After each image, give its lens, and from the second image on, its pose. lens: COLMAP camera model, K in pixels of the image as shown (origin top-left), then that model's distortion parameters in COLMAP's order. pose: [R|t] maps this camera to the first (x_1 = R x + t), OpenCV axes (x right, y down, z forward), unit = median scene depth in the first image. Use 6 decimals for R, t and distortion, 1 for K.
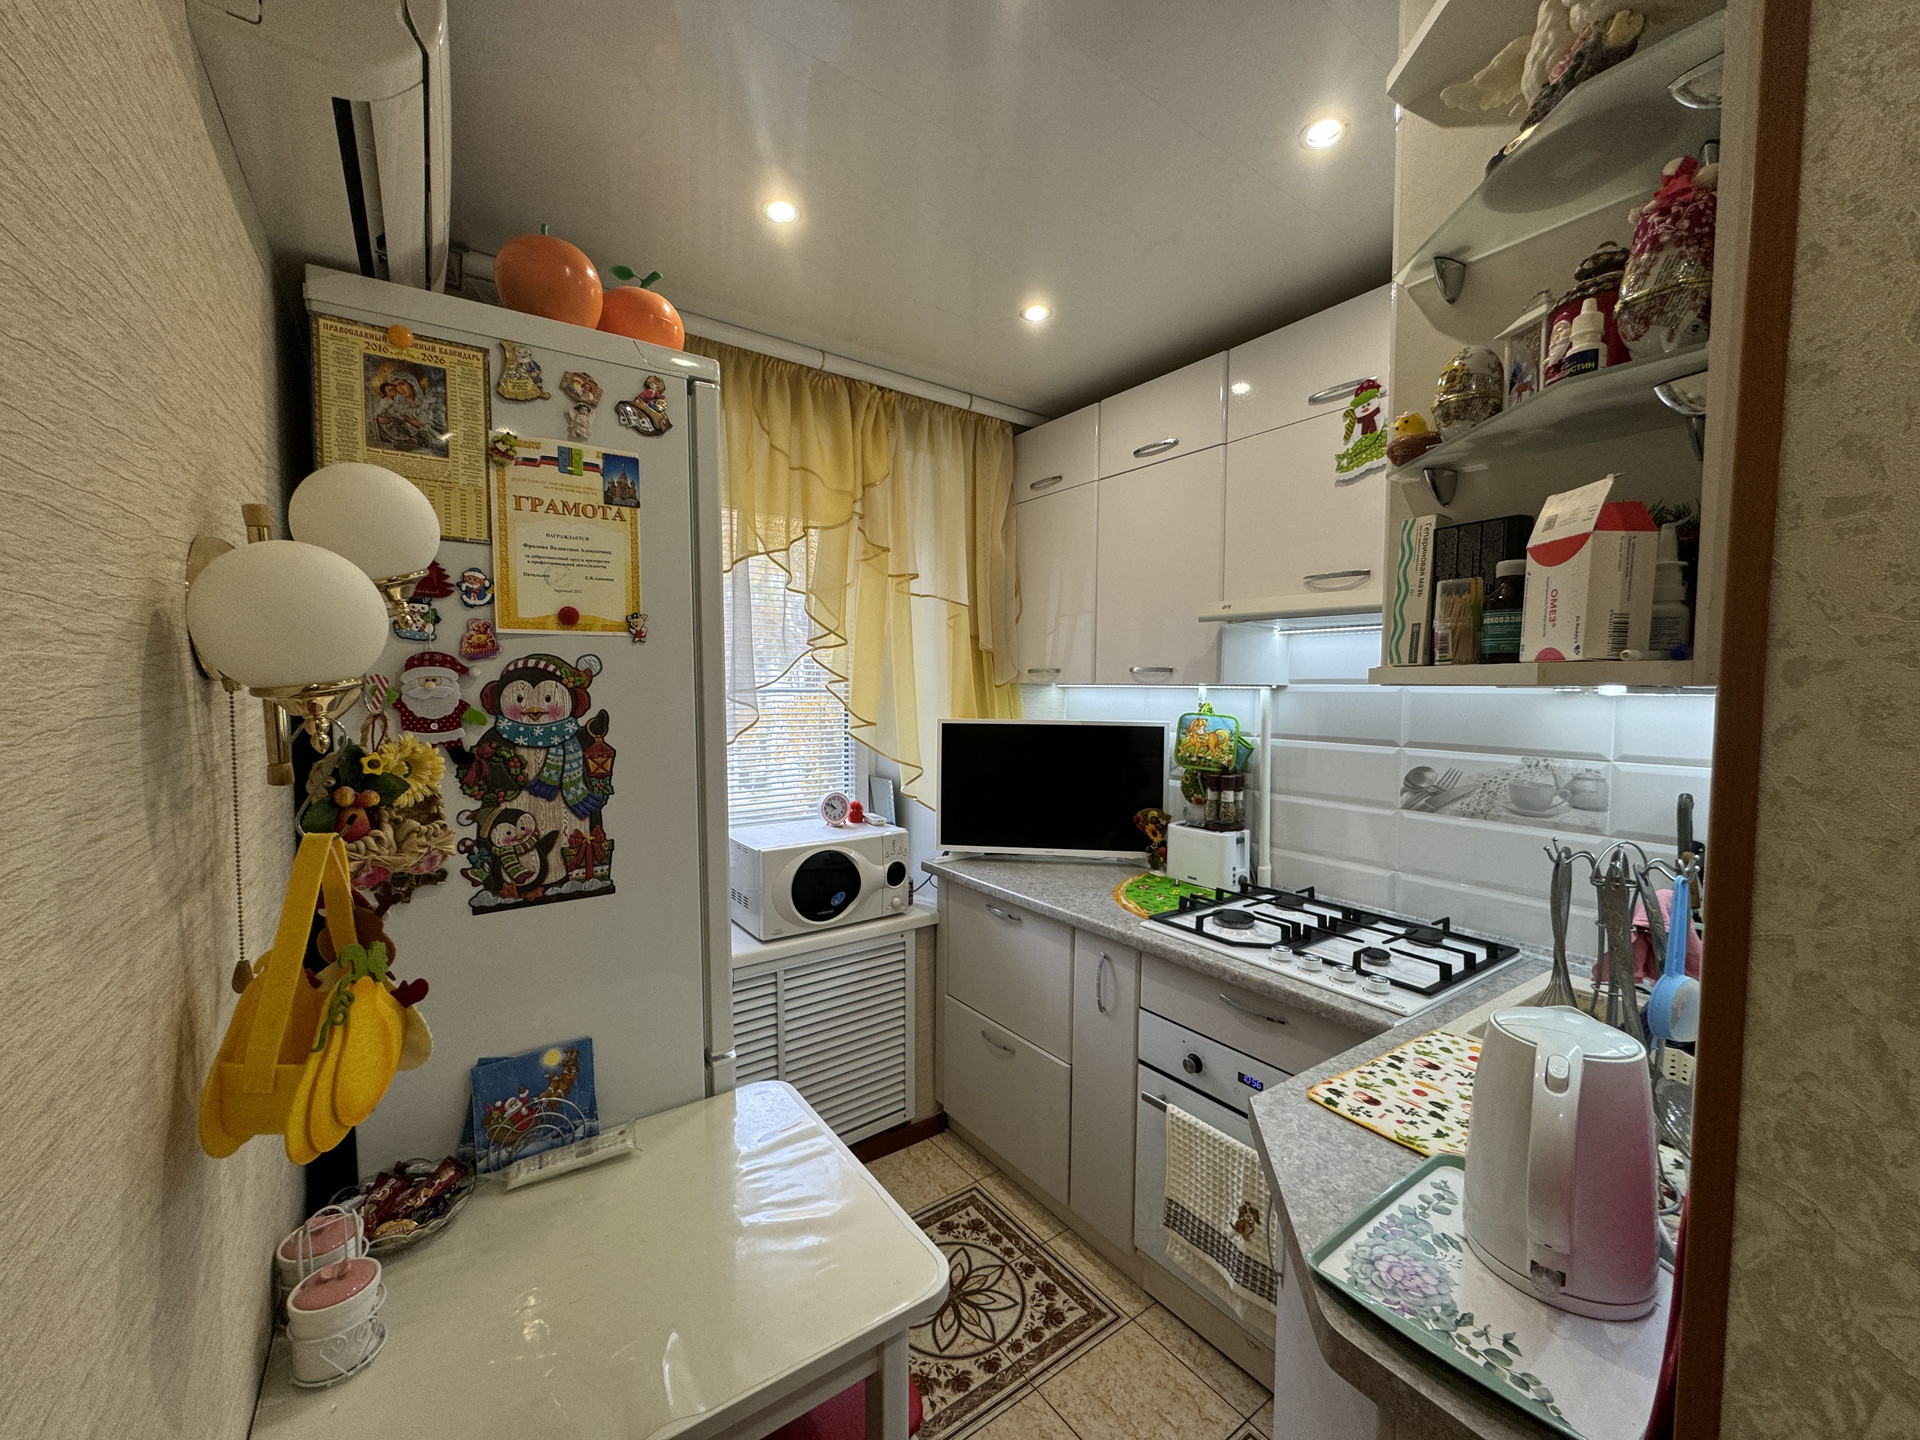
lens RADIAL K [[766.7, 0, 961.7], [0, 766.7, 720.0], [0, 0, 1]] dist [-0.006925, -0.000046]
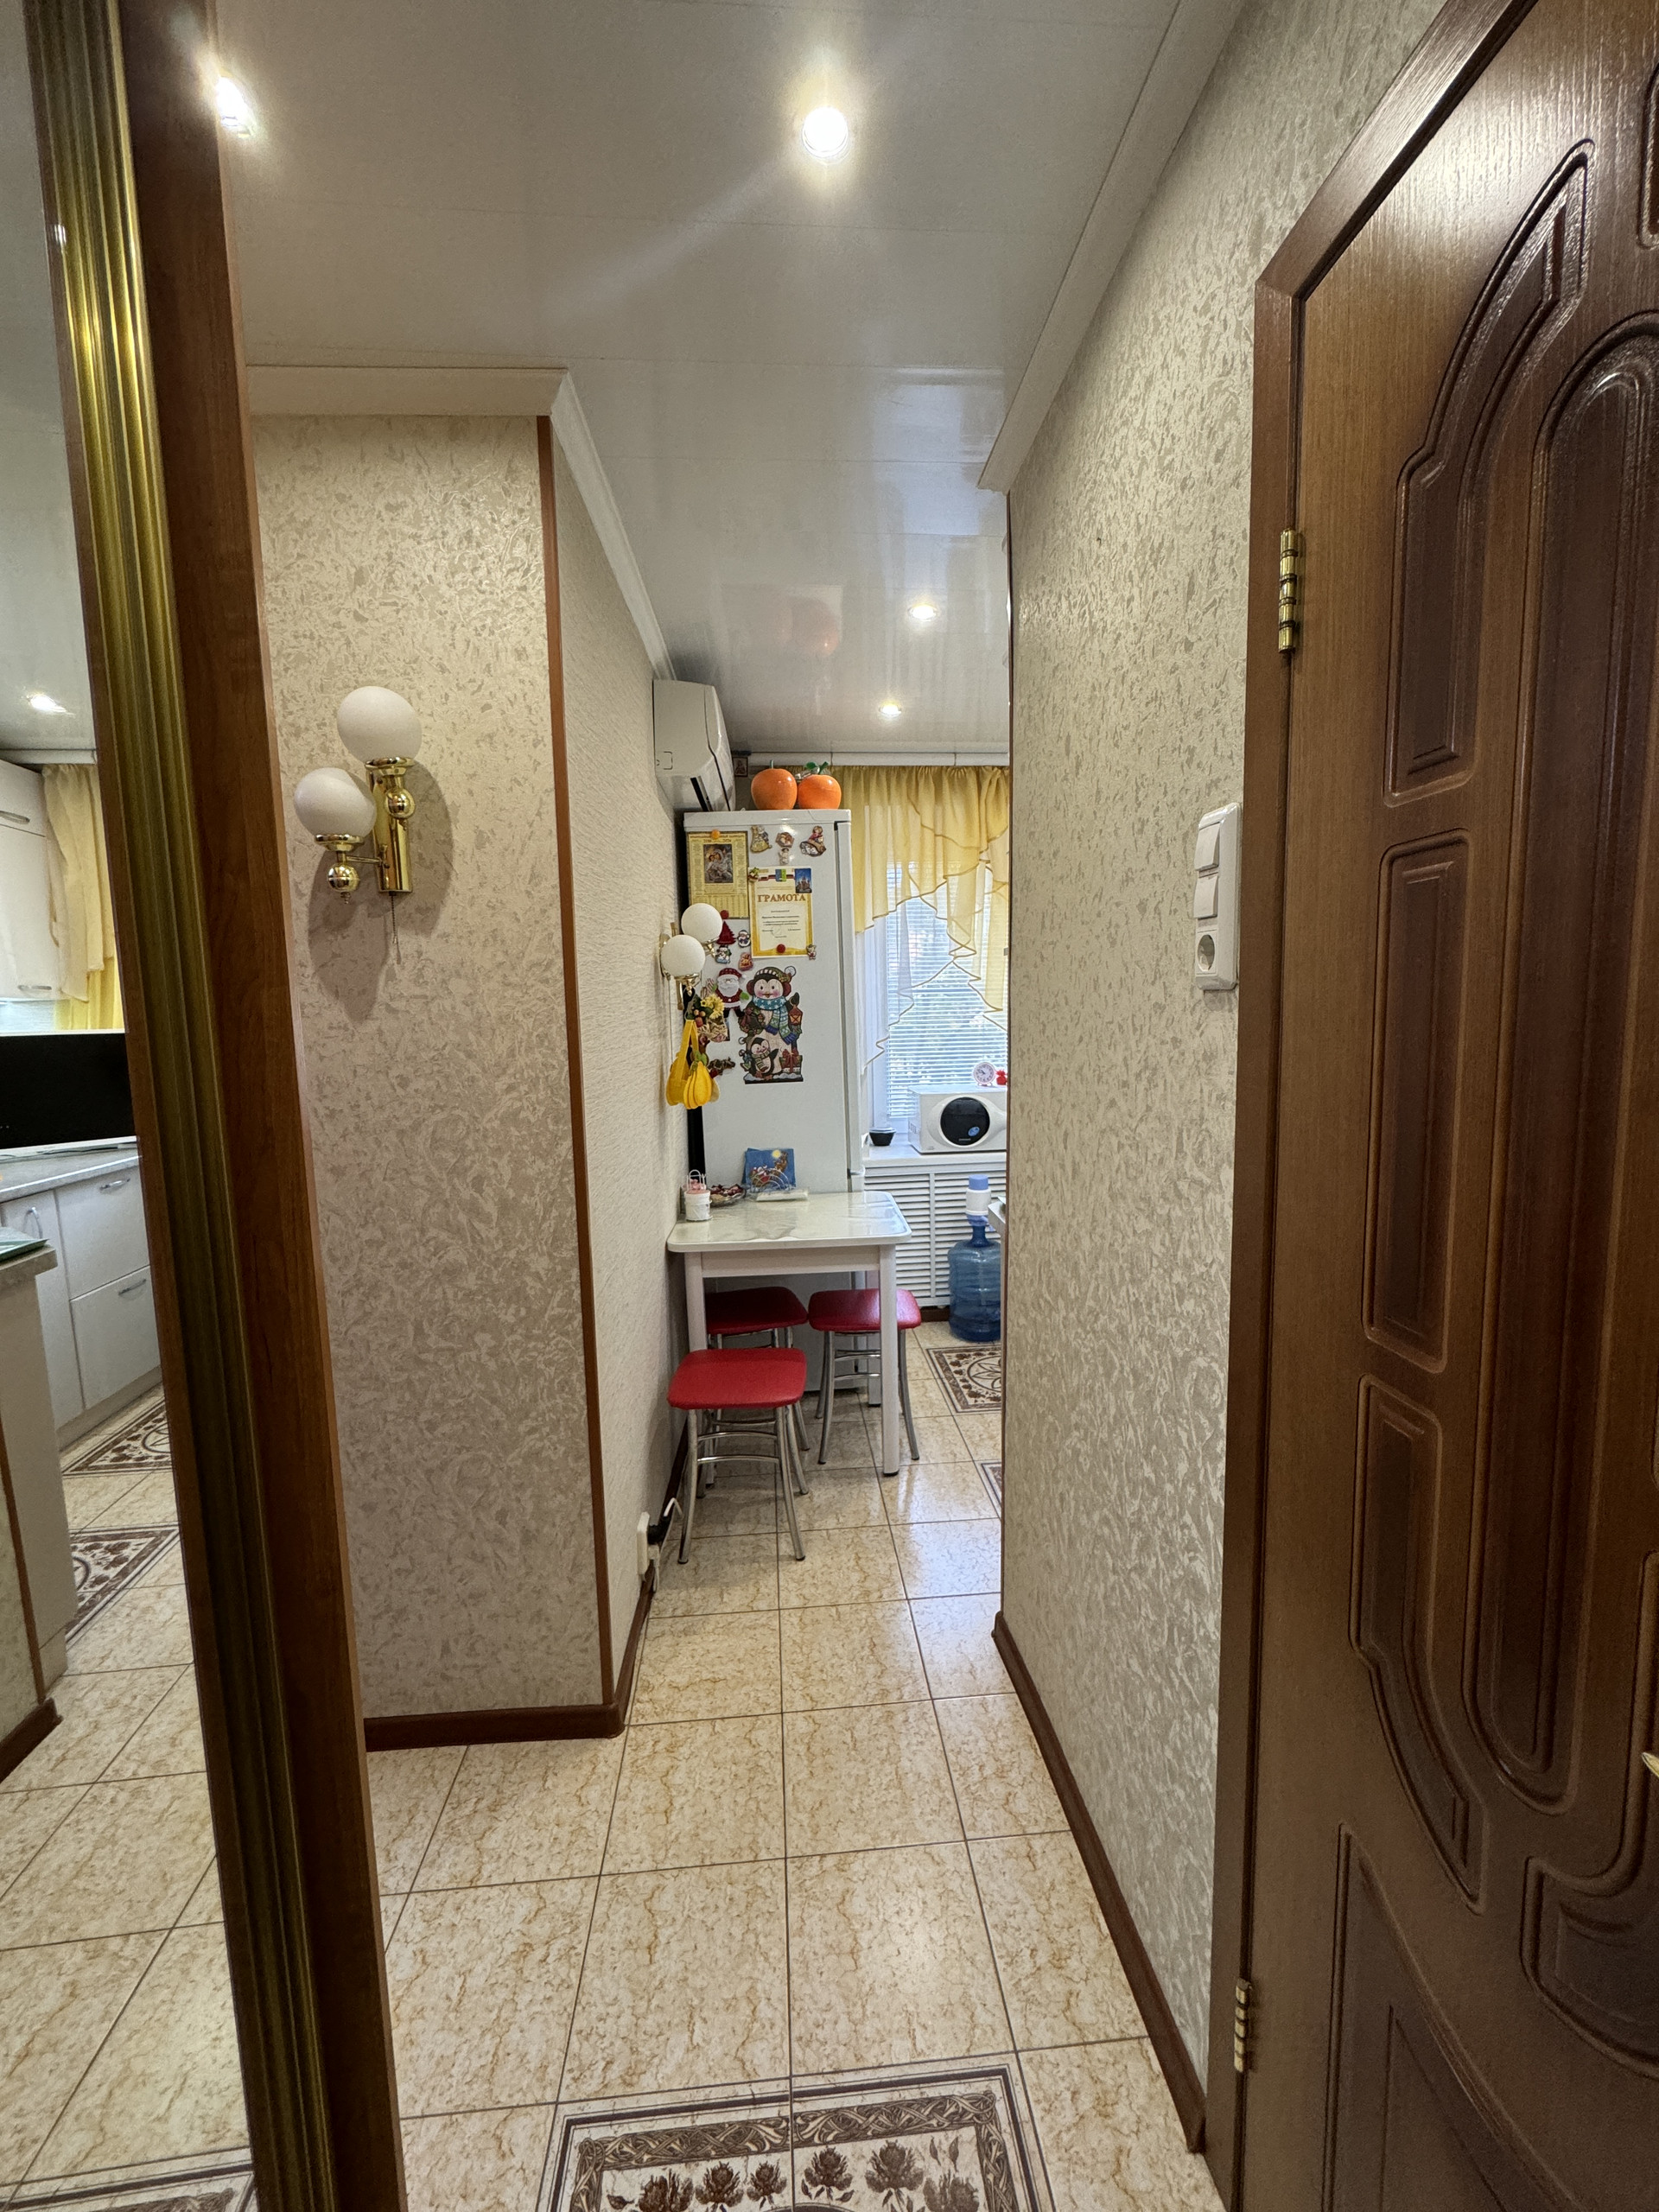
lens RADIAL K [[883.3, 0, 829.2], [0, 883.3, 1101.6], [0, 0, 1]] dist [-0.006925, -0.000046]
pose [[0.850744, 0.029865, -0.524731, 0.925967], [0.003365, 0.998054, 0.062260, 0.140662], [0.525570, -0.054733, 0.848988, -1.069237]]
